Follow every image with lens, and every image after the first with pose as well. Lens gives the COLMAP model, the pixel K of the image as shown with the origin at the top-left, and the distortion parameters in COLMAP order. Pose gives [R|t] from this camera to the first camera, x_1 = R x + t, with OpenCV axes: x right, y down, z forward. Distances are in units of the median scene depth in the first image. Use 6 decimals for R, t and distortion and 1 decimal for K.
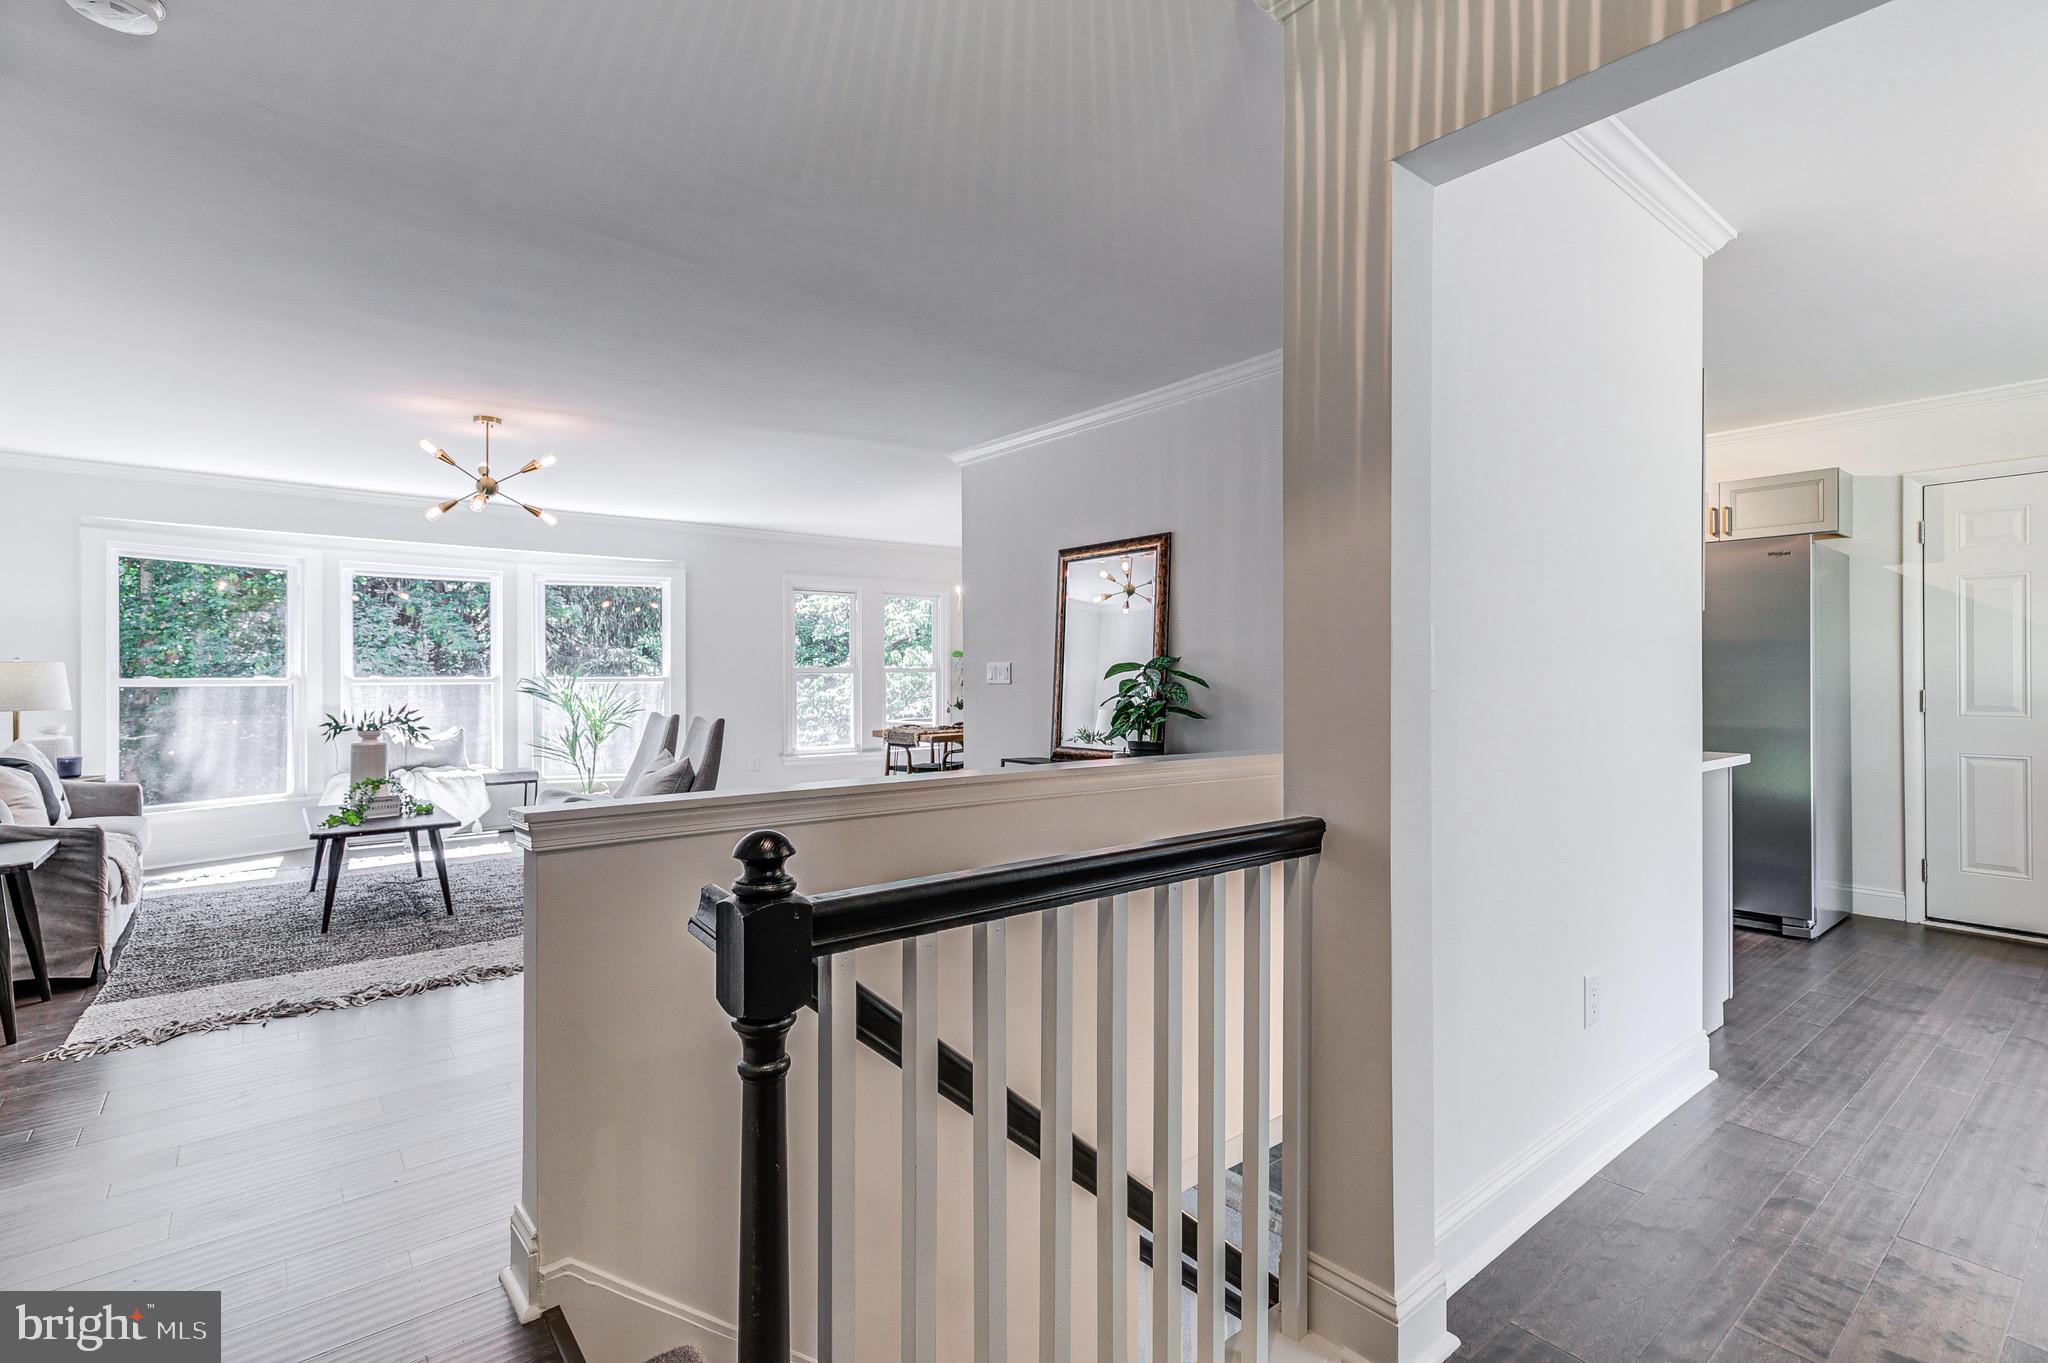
lens RADIAL K [[934.7, 0, 1027.1], [0, 934.7, 675.3], [0, 0, 1]] dist [0.010949, 0.000698]
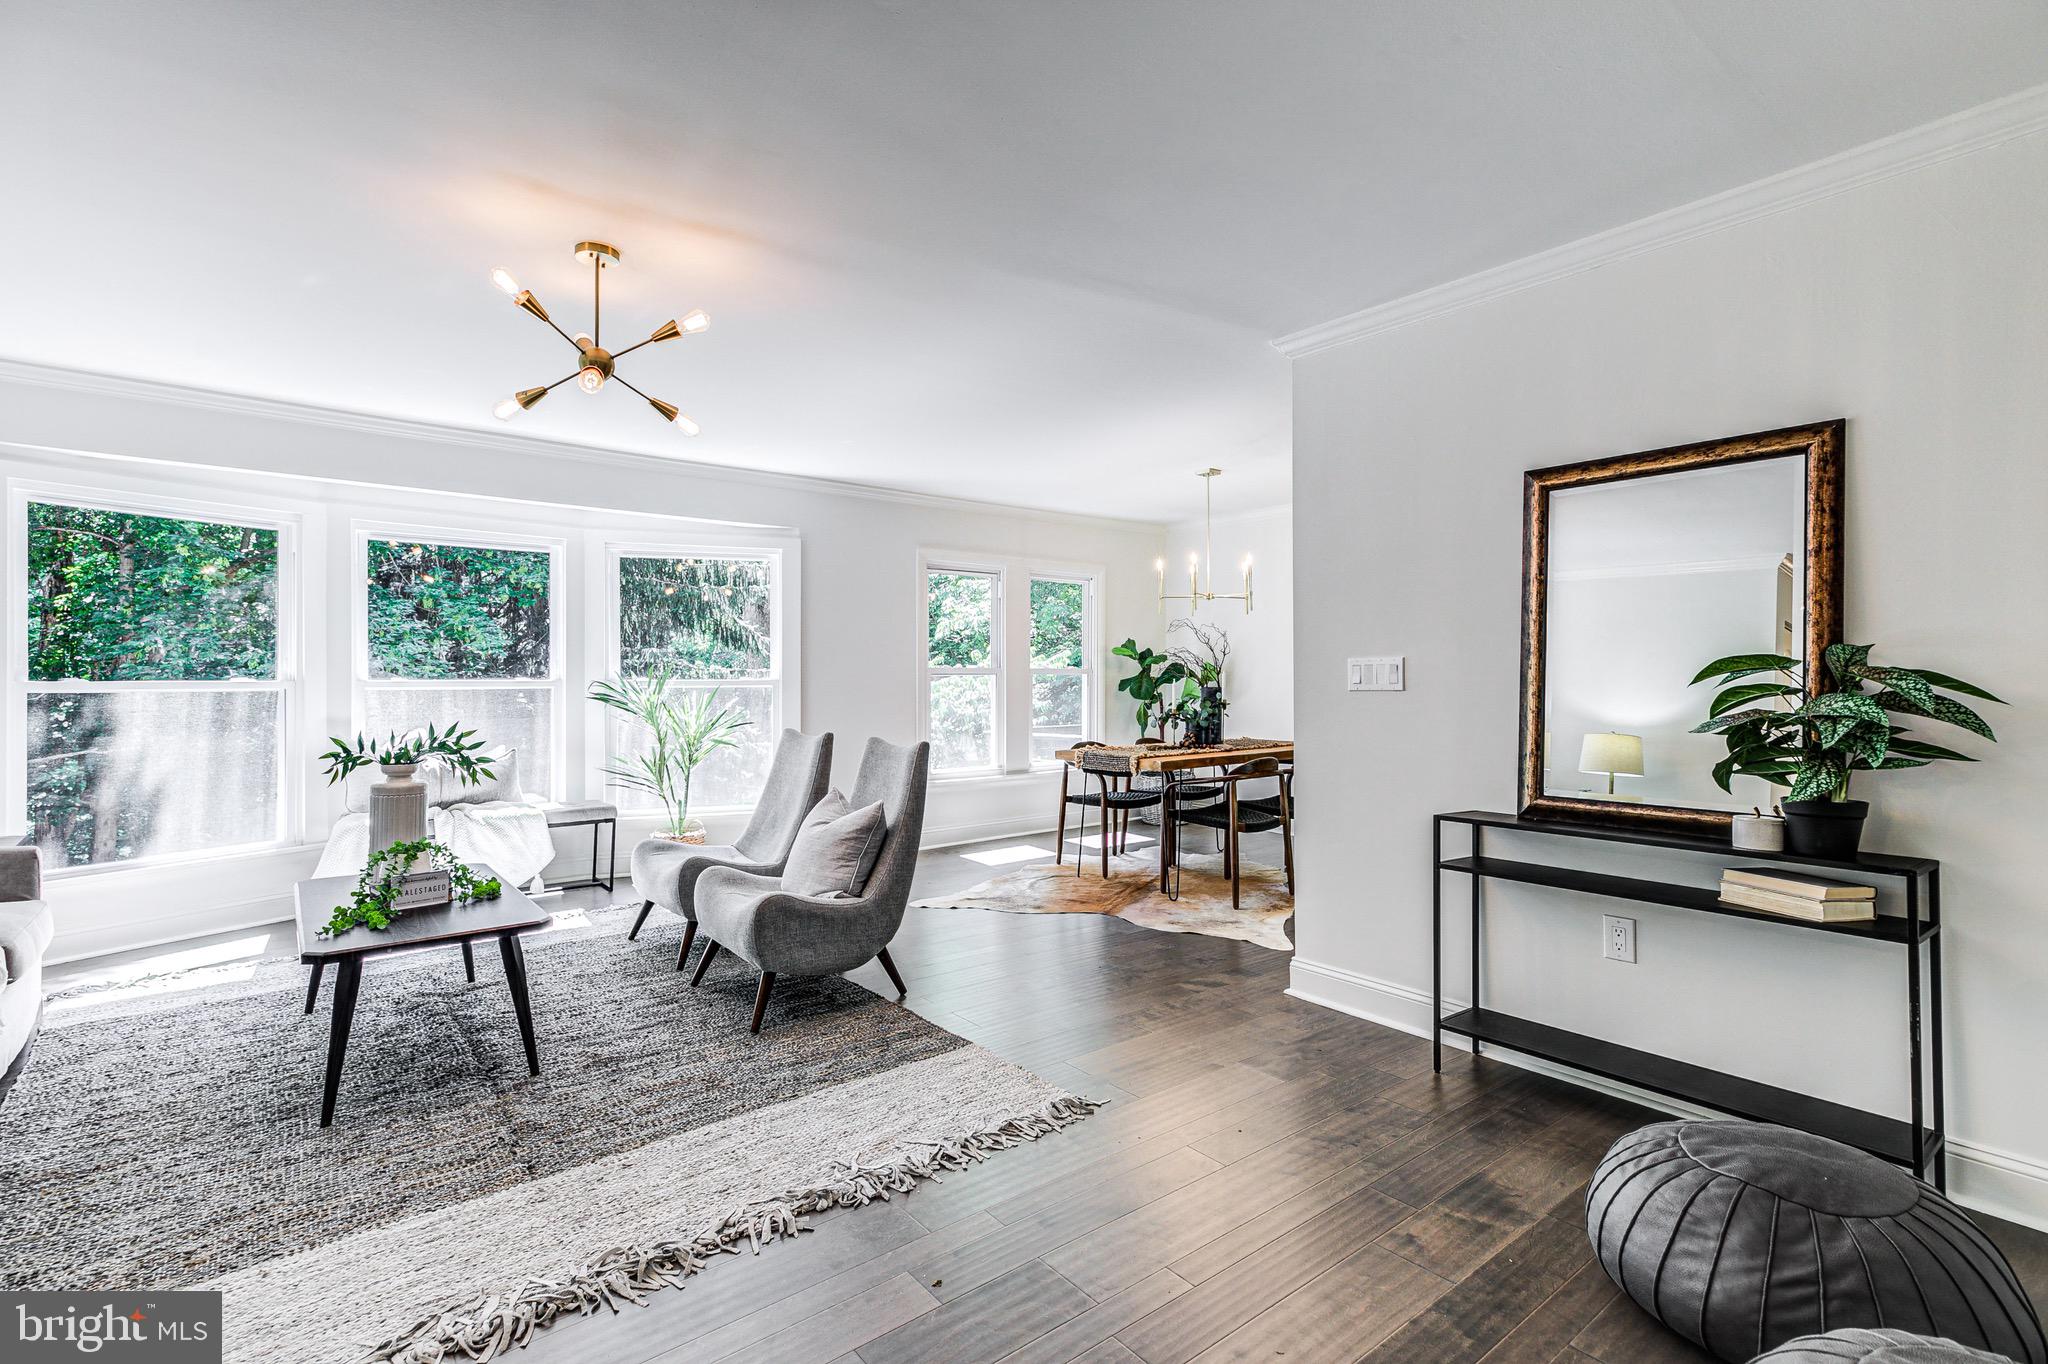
lens RADIAL K [[946.9, 0, 1038.8], [0, 946.9, 677.8], [0, 0, 1]] dist [0.005471, -0.000062]
pose [[0.999998, 0.001717, -0.001184, -0.257917], [-0.001718, 0.999998, -0.000915, 0.001269], [0.001182, 0.000917, 0.999999, 0.347817]]
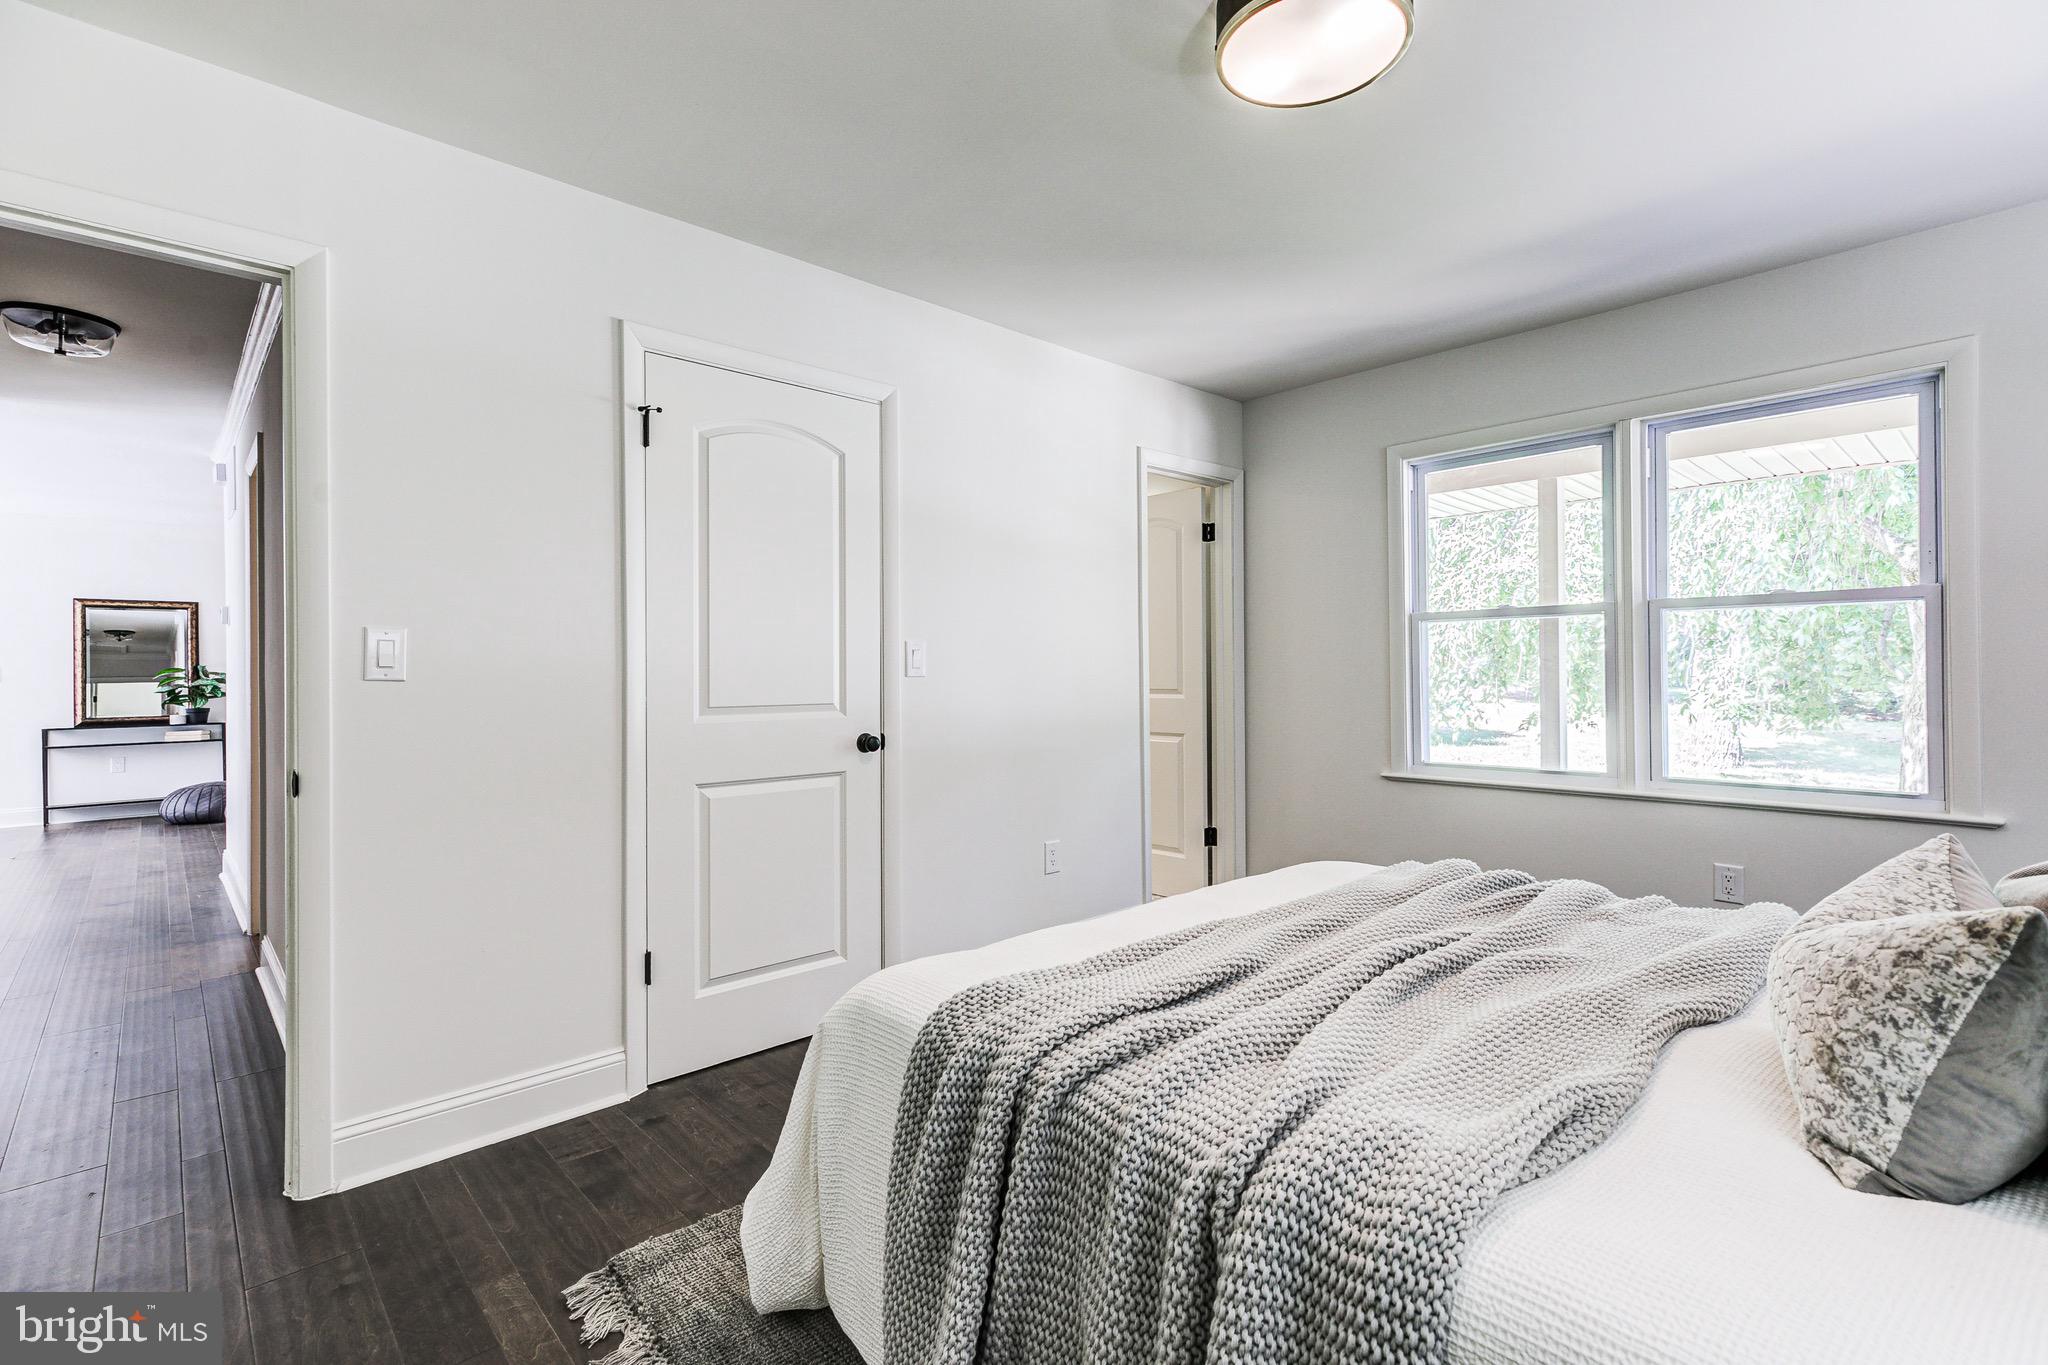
lens RADIAL K [[934.7, 0, 1027.1], [0, 934.7, 676.3], [0, 0, 1]] dist [0.010949, 0.000698]
pose [[-0.063552, 0.002661, 0.997975, -1.566904], [0.000960, 0.999996, -0.002605, 0.008045], [-0.997978, 0.000793, -0.063554, -0.505913]]
